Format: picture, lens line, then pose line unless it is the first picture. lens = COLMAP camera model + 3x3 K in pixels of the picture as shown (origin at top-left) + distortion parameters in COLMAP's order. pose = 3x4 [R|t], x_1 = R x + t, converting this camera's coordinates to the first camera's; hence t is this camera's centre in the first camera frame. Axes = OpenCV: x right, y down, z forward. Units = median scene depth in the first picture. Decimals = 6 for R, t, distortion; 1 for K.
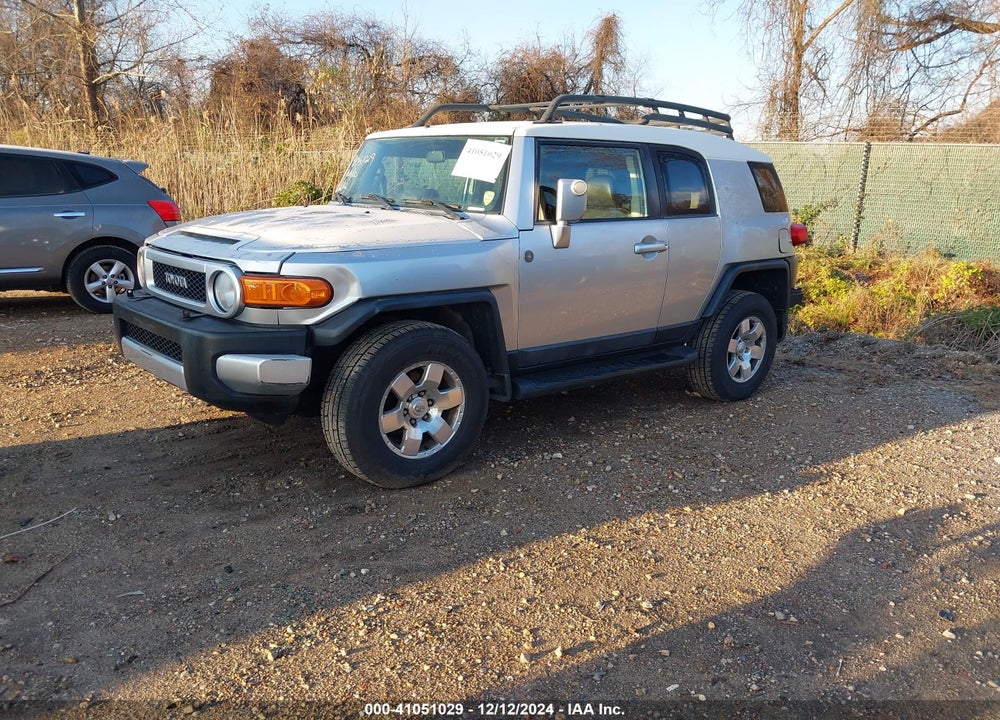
lens RADIAL K [[899.1, 0, 549.8], [0, 899.1, 416.3], [0, 0, 1]] dist [0.058228, -0.140766]
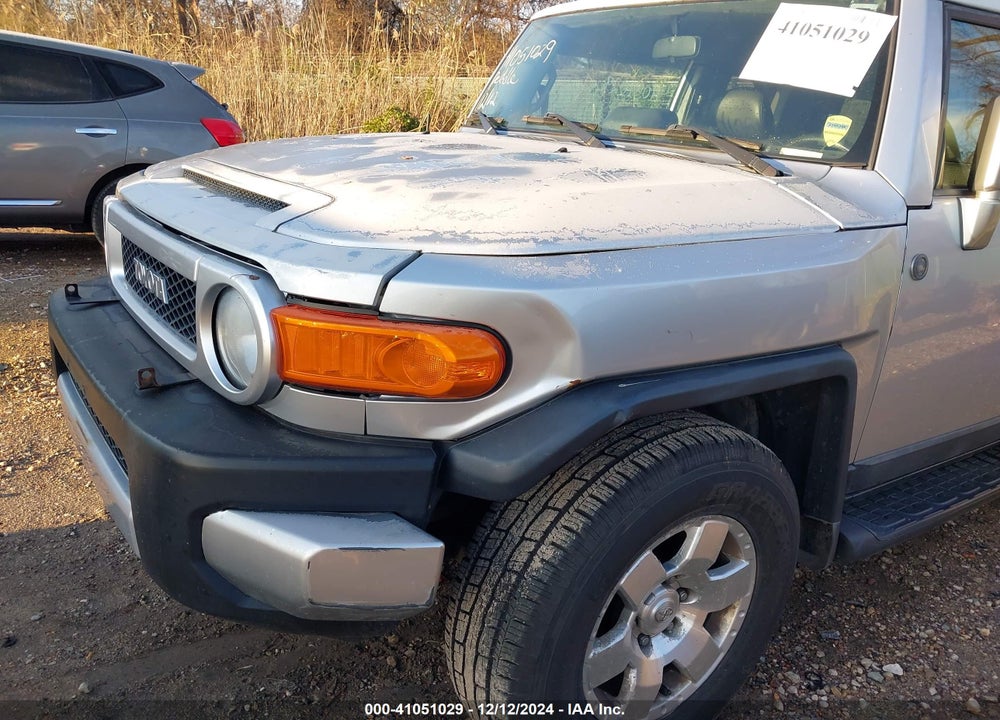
lens RADIAL K [[877.6, 0, 502.7], [0, 877.6, 402.6], [0, 0, 1]] dist [0.125814, -0.259298]
pose [[0.989658, 0.083427, -0.116692, -0.167747], [-0.077393, 0.995464, 0.055325, -0.118843], [0.120778, -0.045722, 0.991626, 0.533999]]
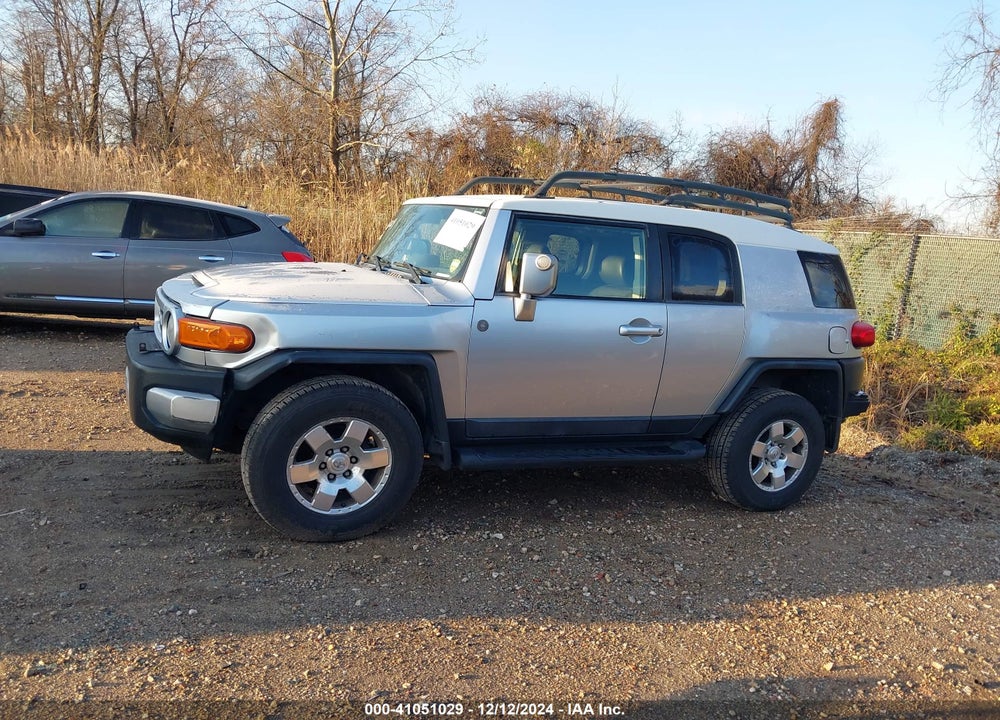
lens RADIAL K [[930.0, 0, 500.0], [0, 930.0, 360.0], [0, 0, 1]] dist [0.001838, 0.008237]
pose [[0.948085, 0.103017, -0.300869, 0.300602], [-0.144774, 0.982172, -0.119909, -0.022403], [0.283153, 0.157242, 0.946097, 0.052849]]
